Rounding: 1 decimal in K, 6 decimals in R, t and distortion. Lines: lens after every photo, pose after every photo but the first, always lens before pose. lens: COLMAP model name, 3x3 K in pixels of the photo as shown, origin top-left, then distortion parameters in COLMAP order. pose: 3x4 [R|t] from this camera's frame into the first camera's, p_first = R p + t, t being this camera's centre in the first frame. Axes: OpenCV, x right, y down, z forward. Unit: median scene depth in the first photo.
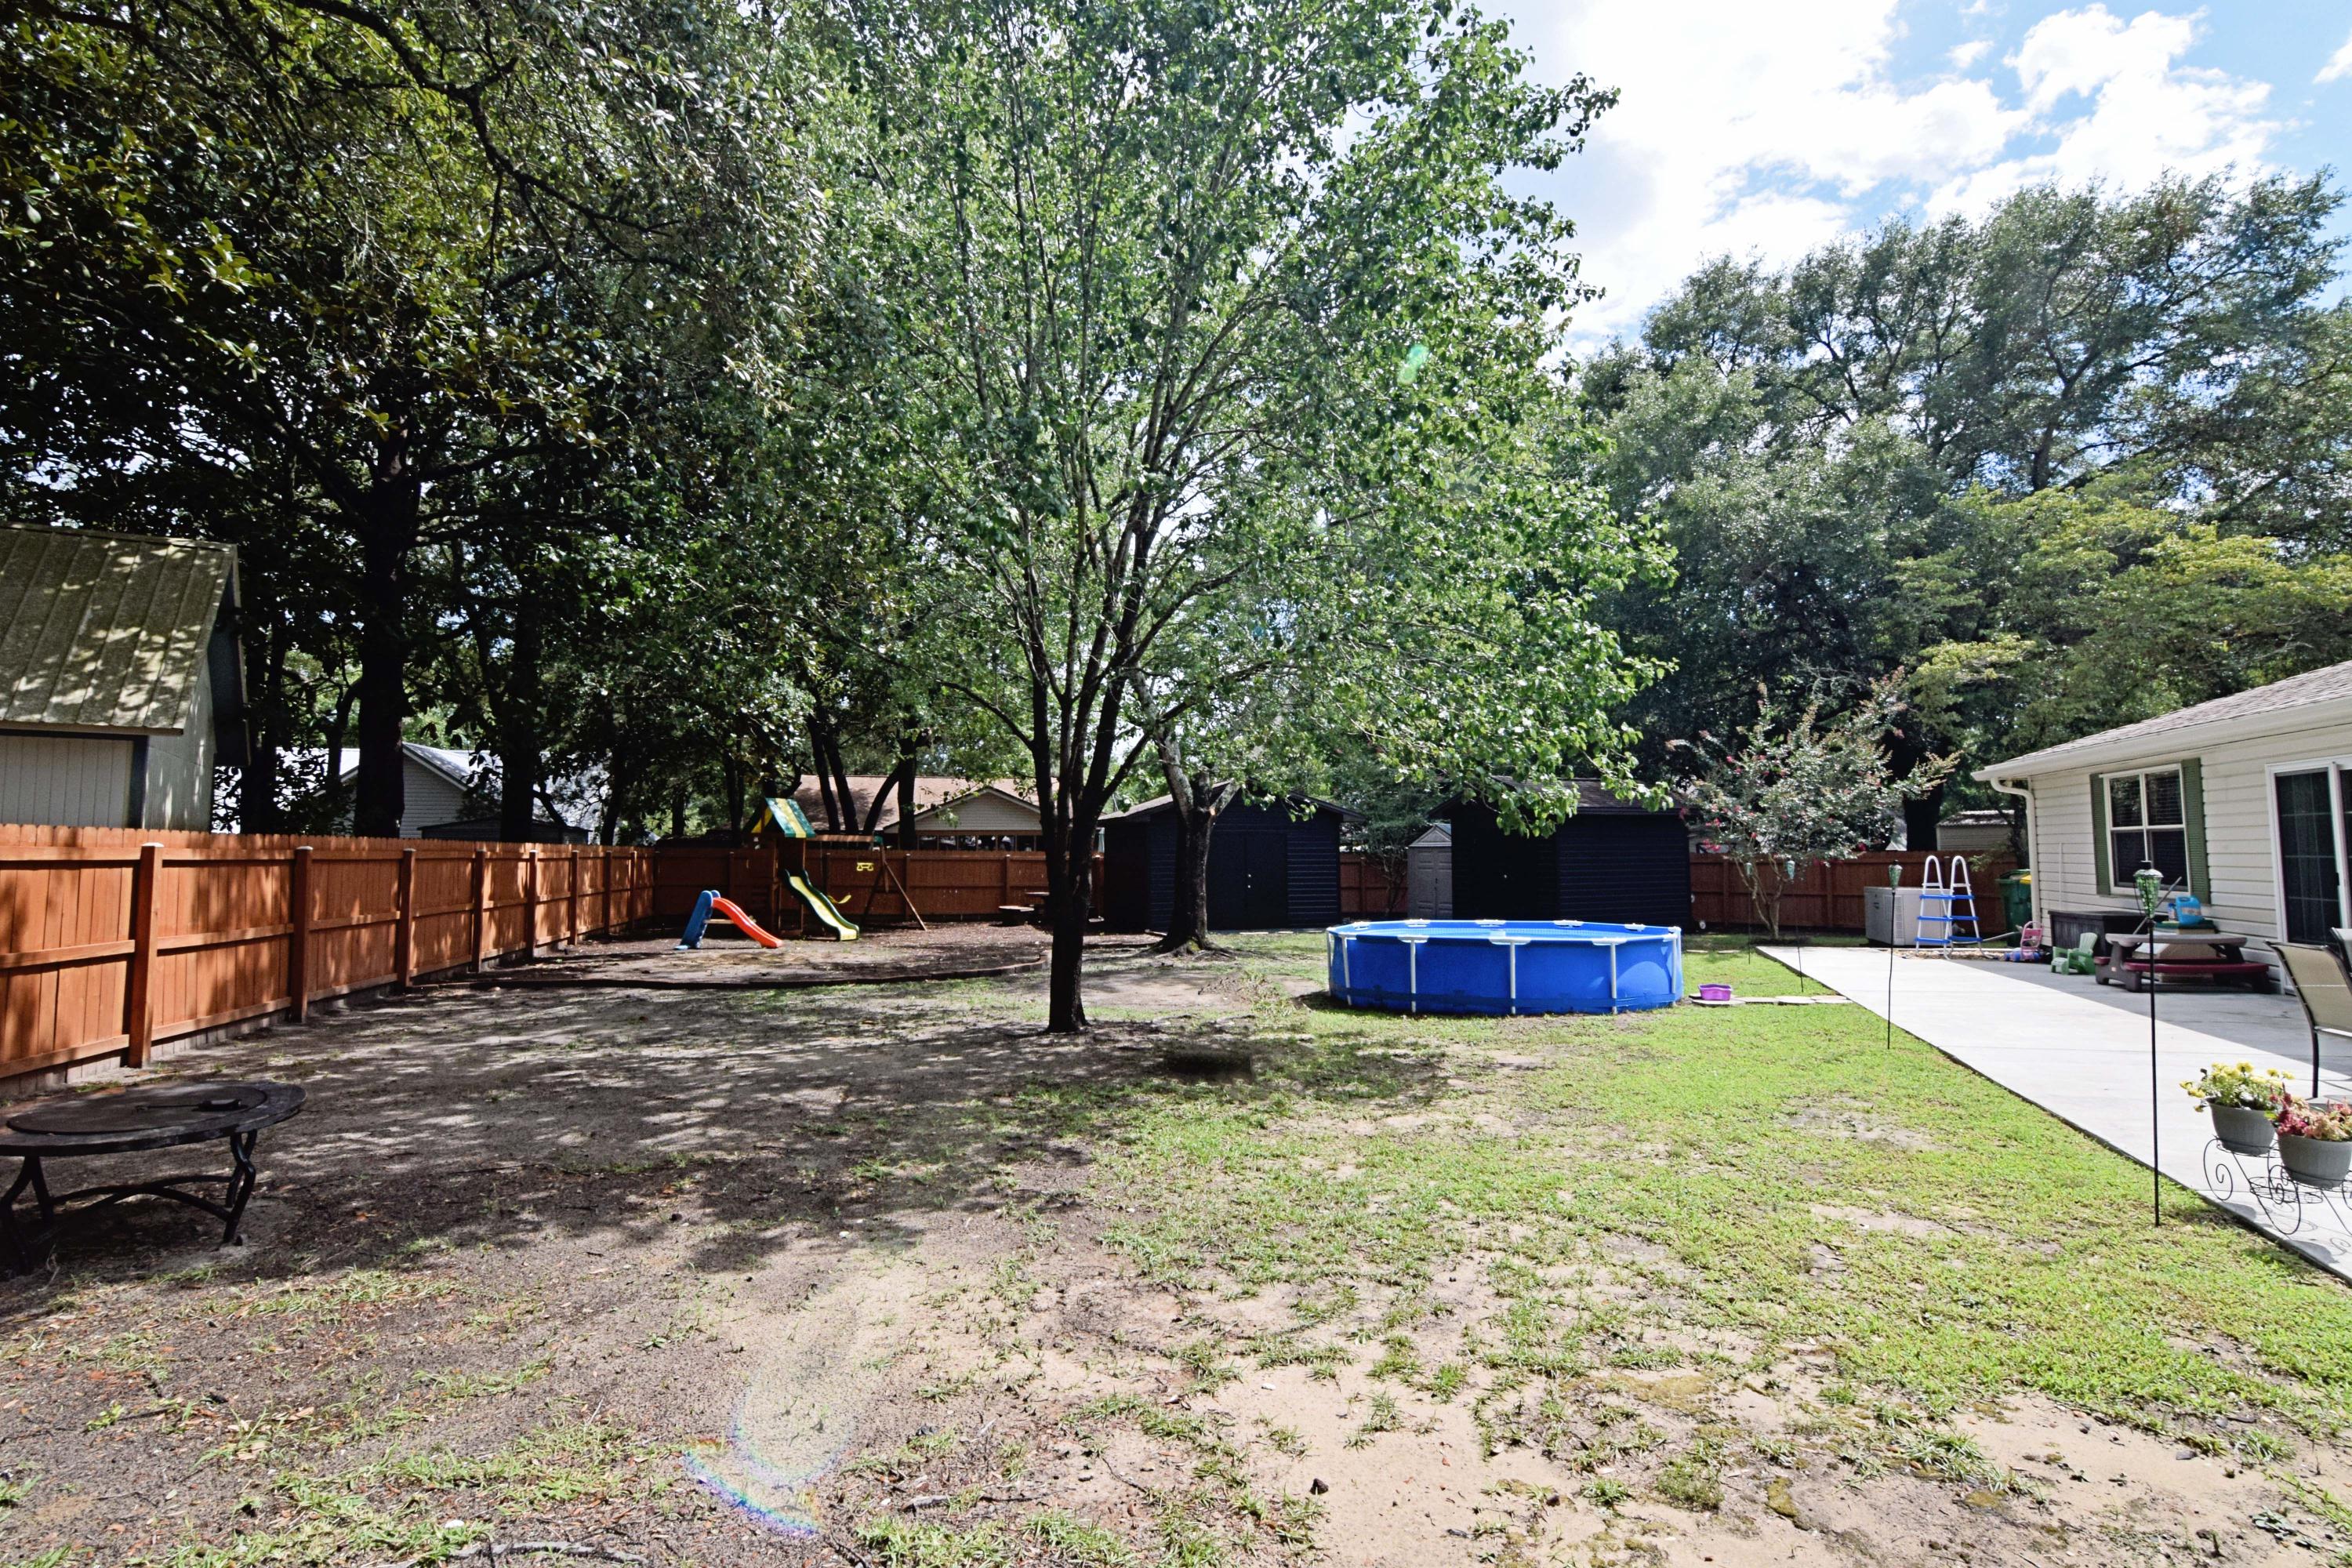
lens RADIAL K [[1145.9, 0, 1176.9], [0, 1145.9, 774.1], [0, 0, 1]] dist [-0.034580, 0.010802]
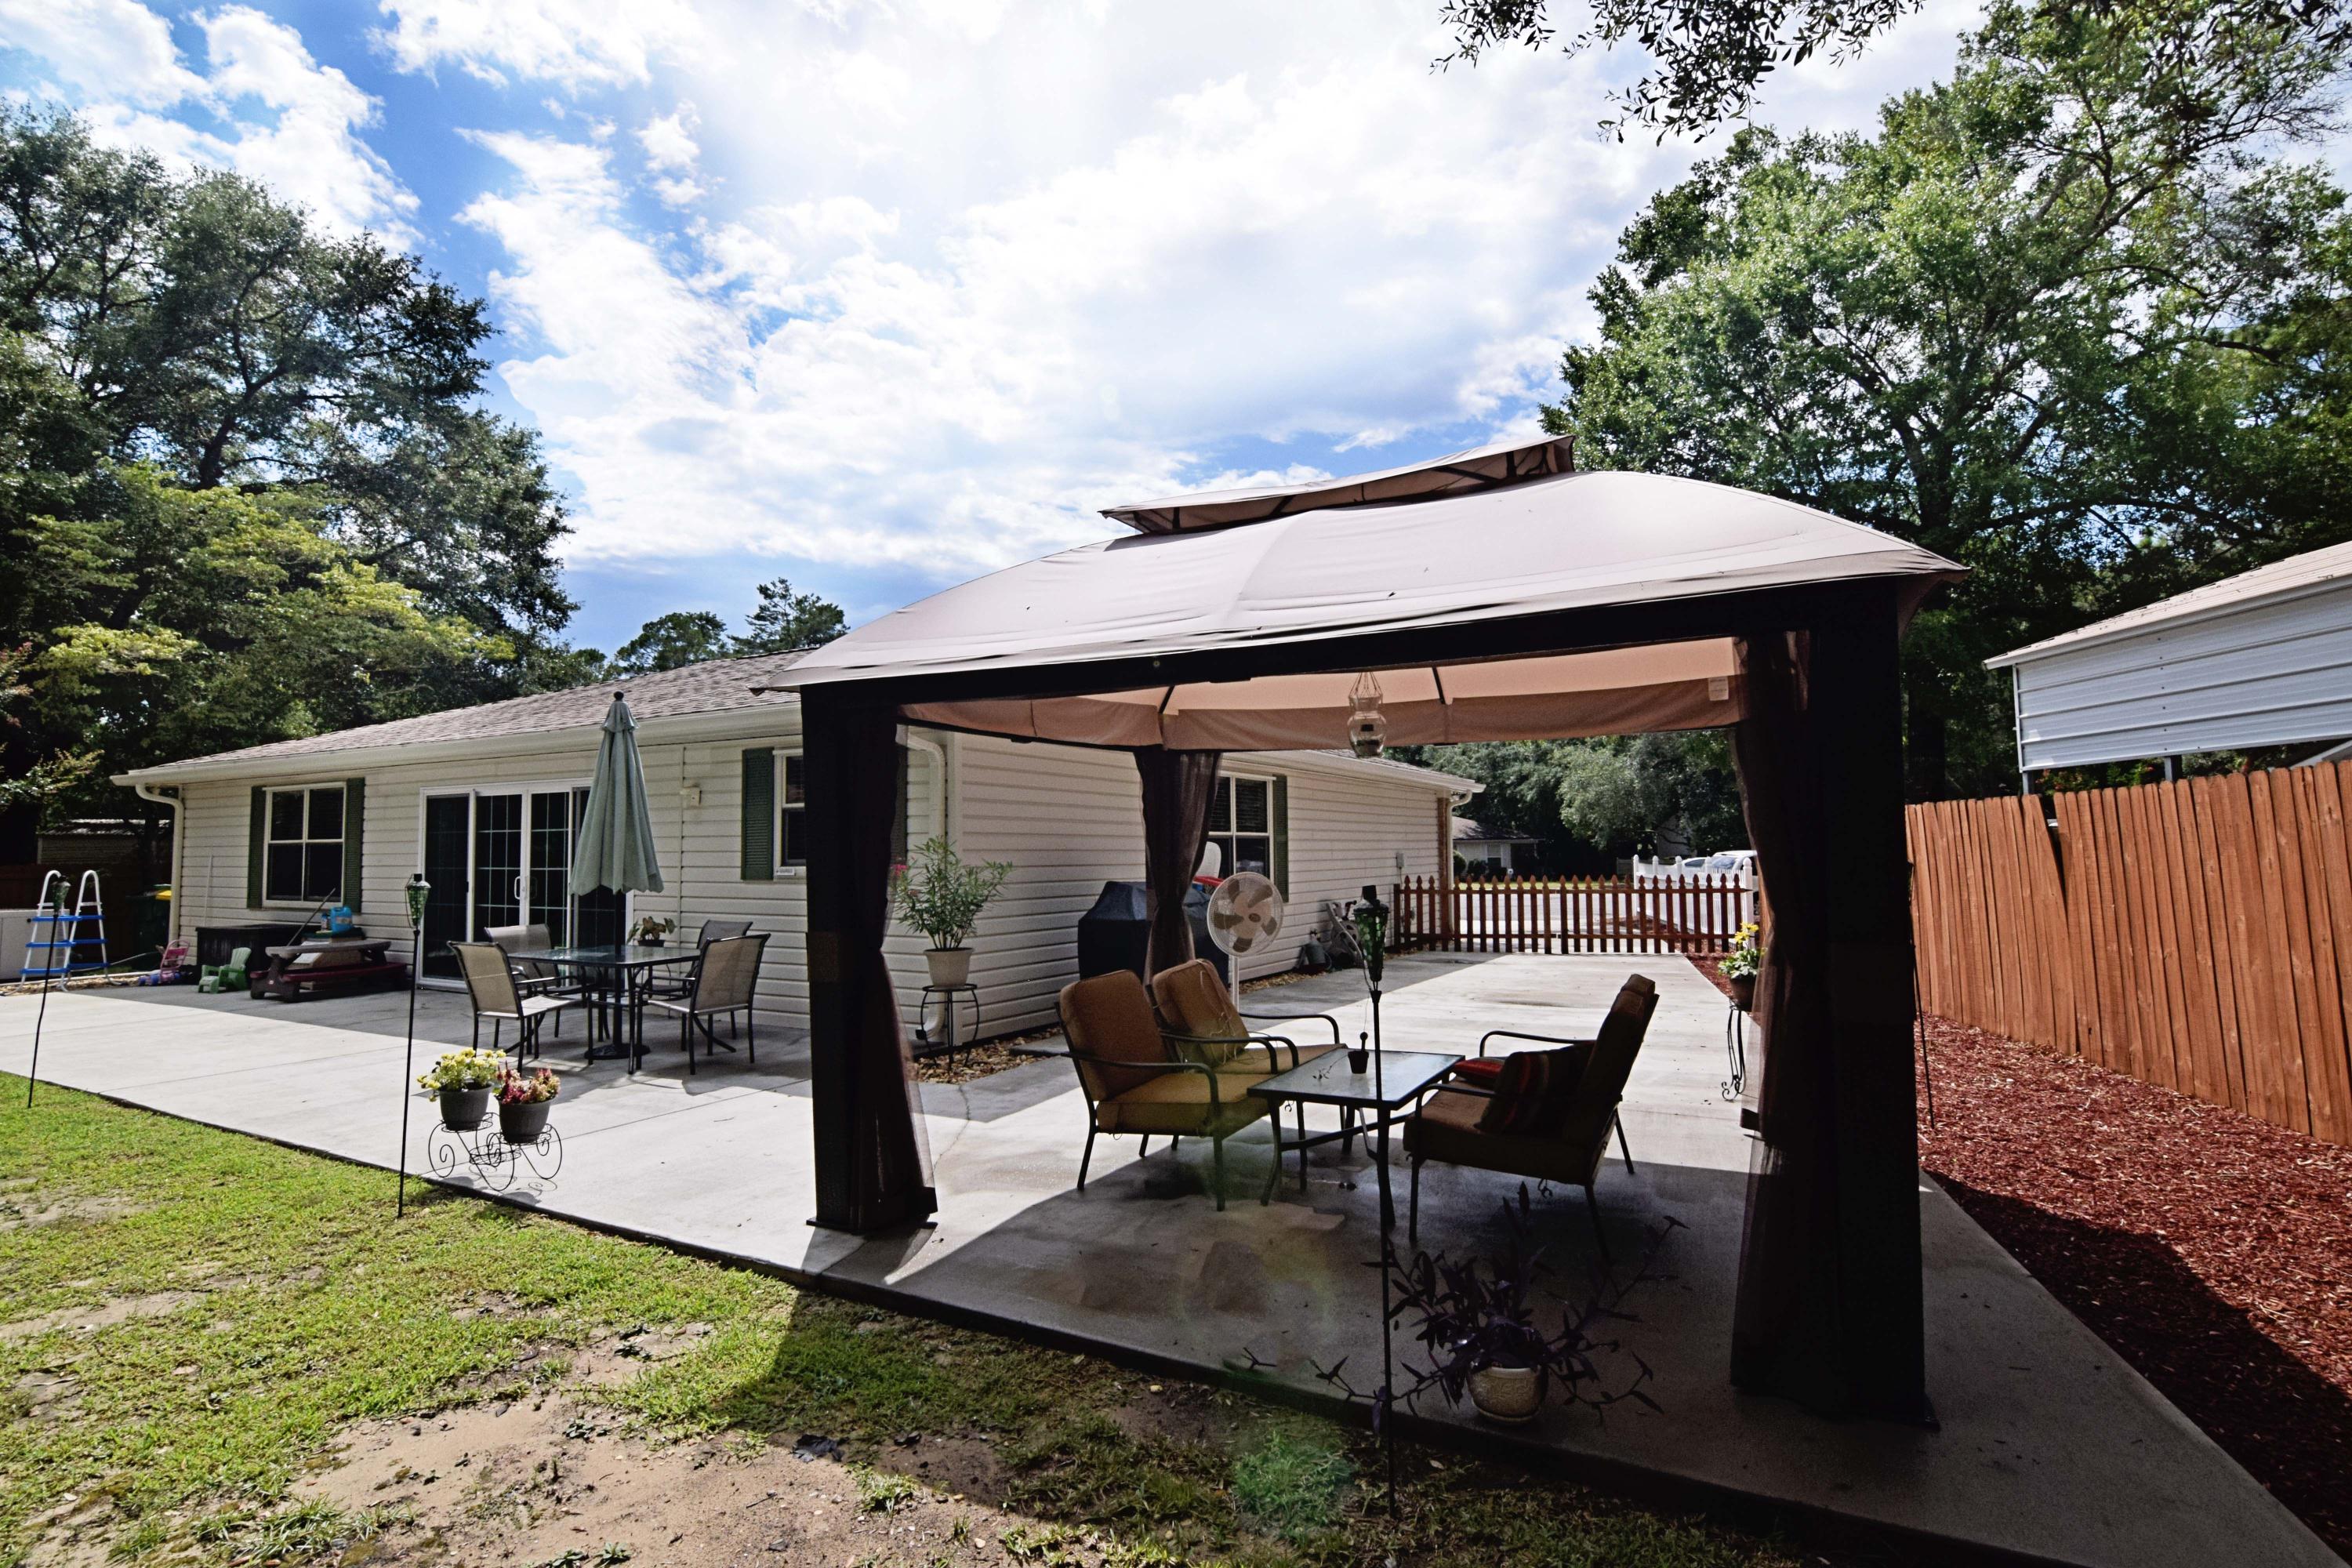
lens RADIAL K [[1145.9, 0, 1176.9], [0, 1145.9, 774.1], [0, 0, 1]] dist [-0.034580, 0.010802]
pose [[0.168395, 0.071033, 0.983157, -0.024172], [-0.059361, 0.996321, -0.061816, 0.002399], [-0.983931, -0.047951, 0.171992, 0.035280]]
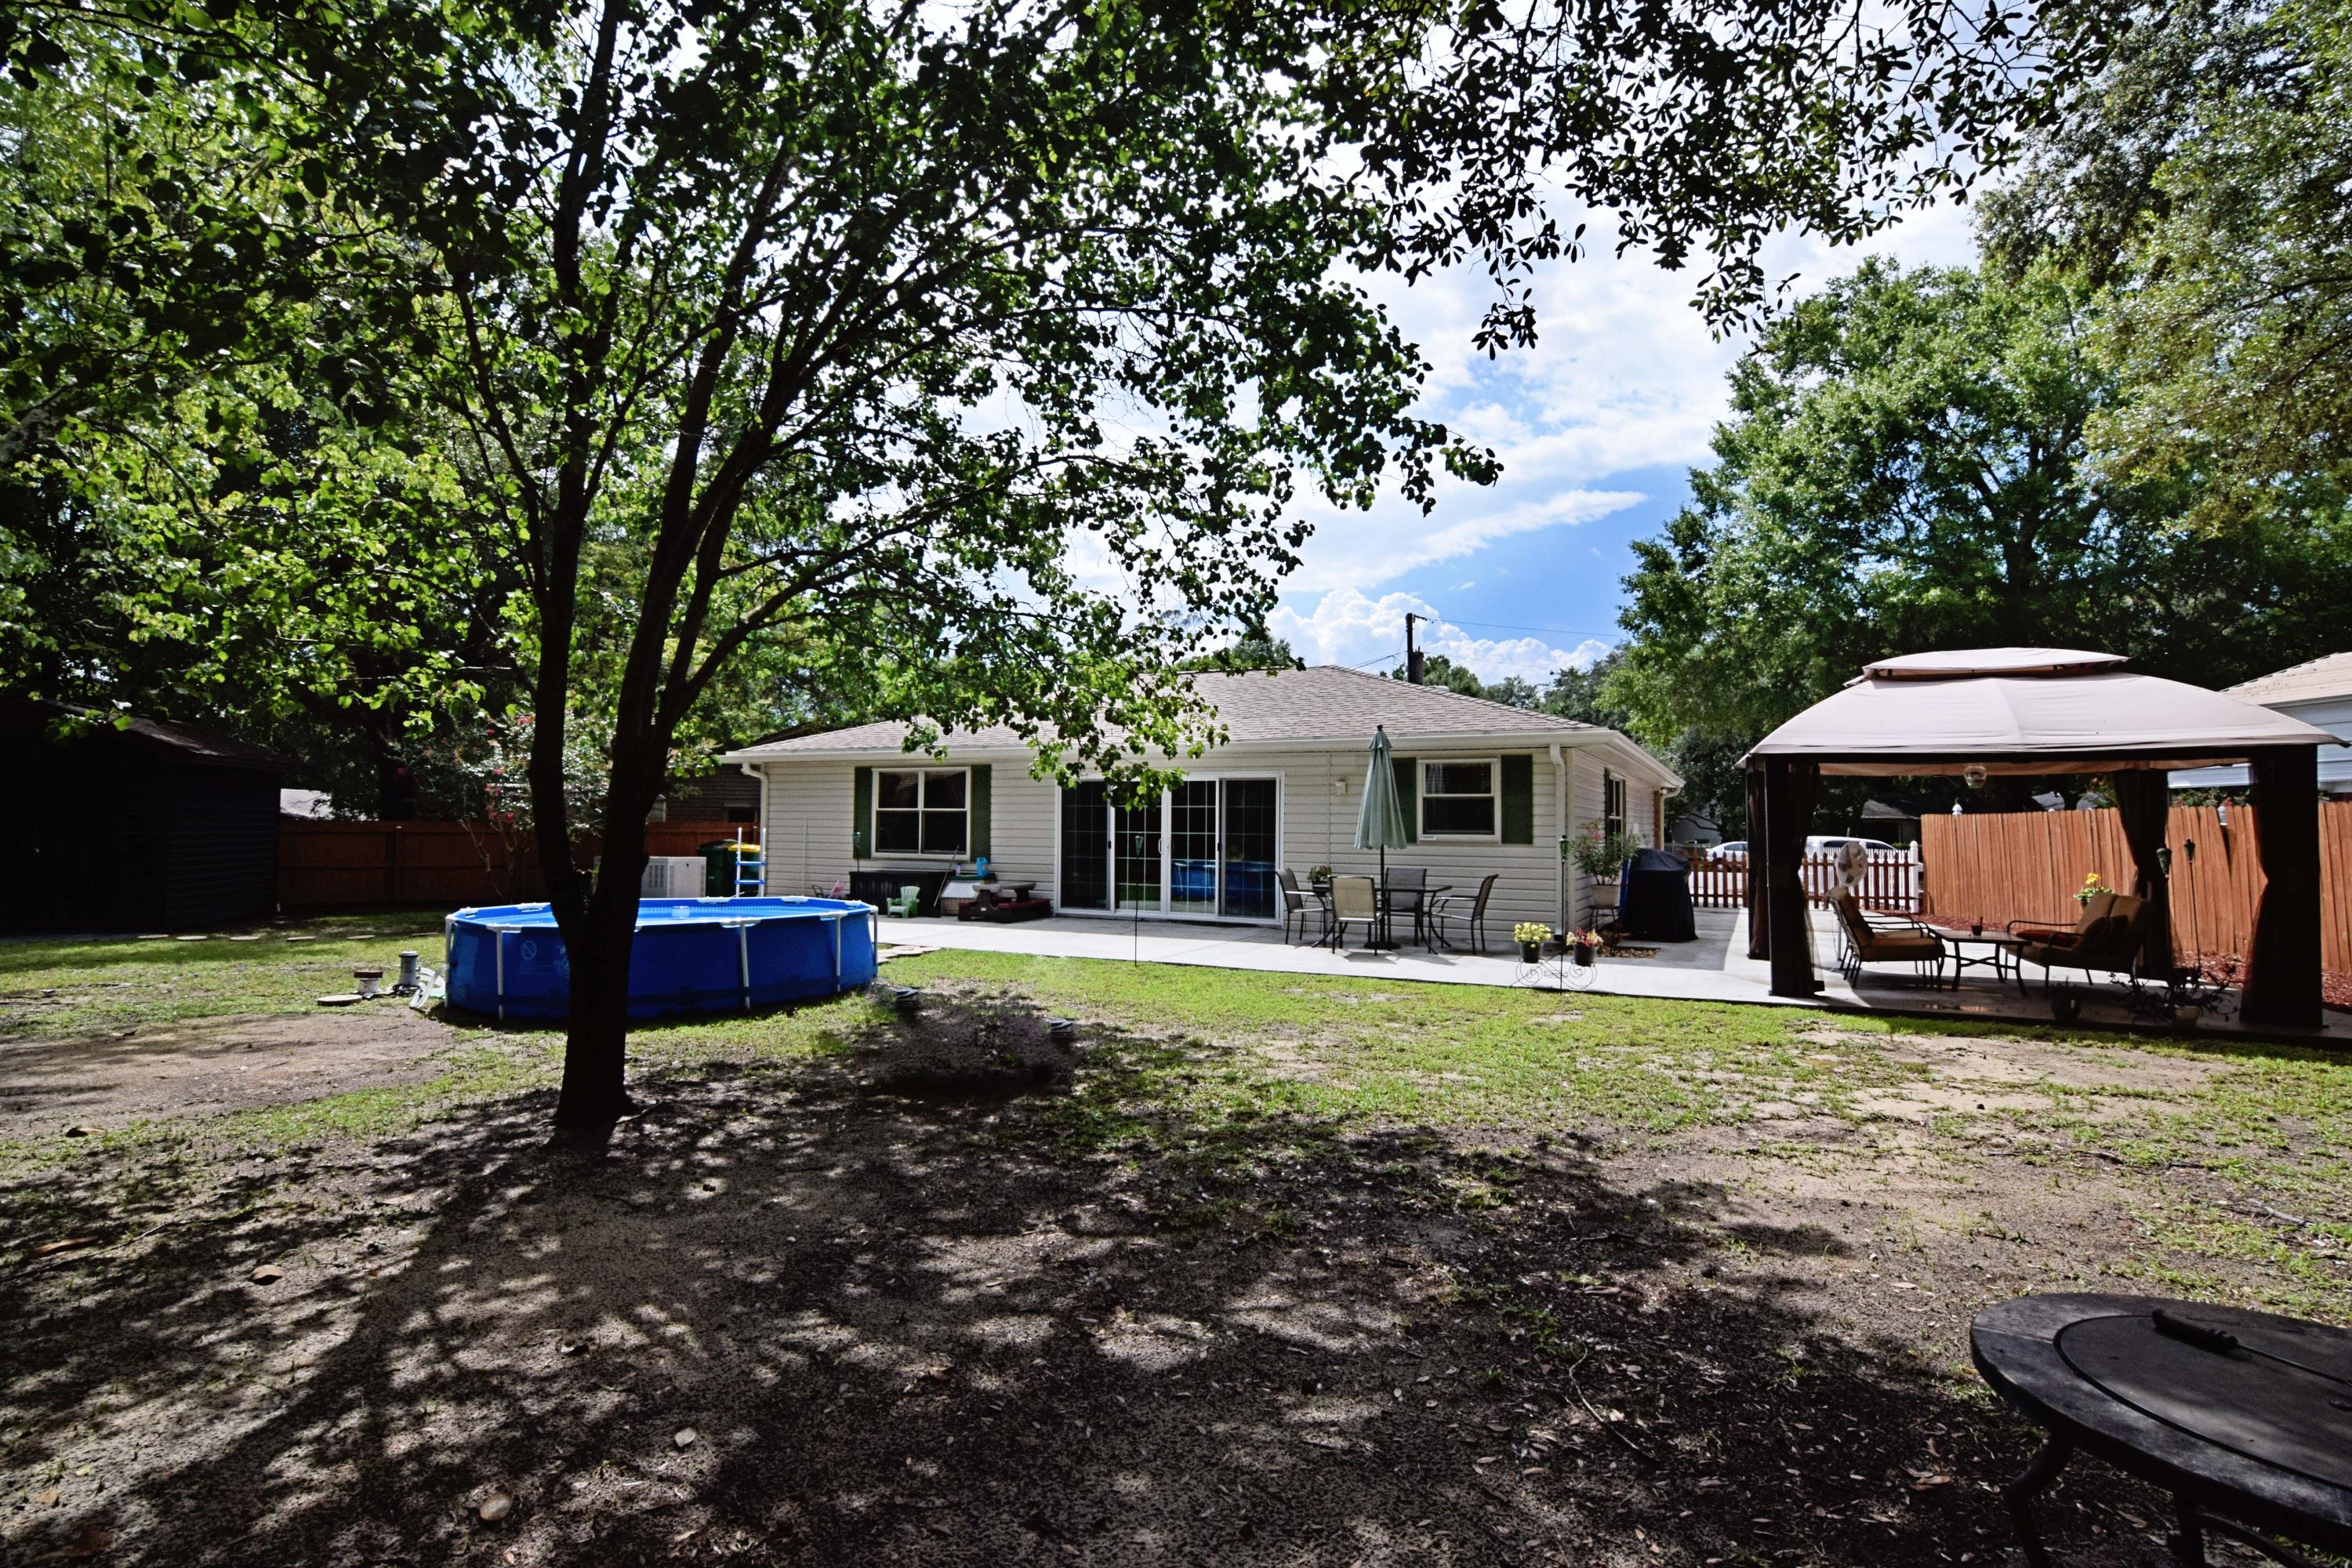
lens RADIAL K [[1131.4, 0, 1186.6], [0, 1131.4, 779.6], [0, 0, 1]] dist [-0.035977, 0.008311]
pose [[0.129607, 0.049723, 0.990318, -0.472540], [-0.079355, 0.996059, -0.039626, 0.038646], [-0.988385, -0.073450, 0.133042, 0.473287]]
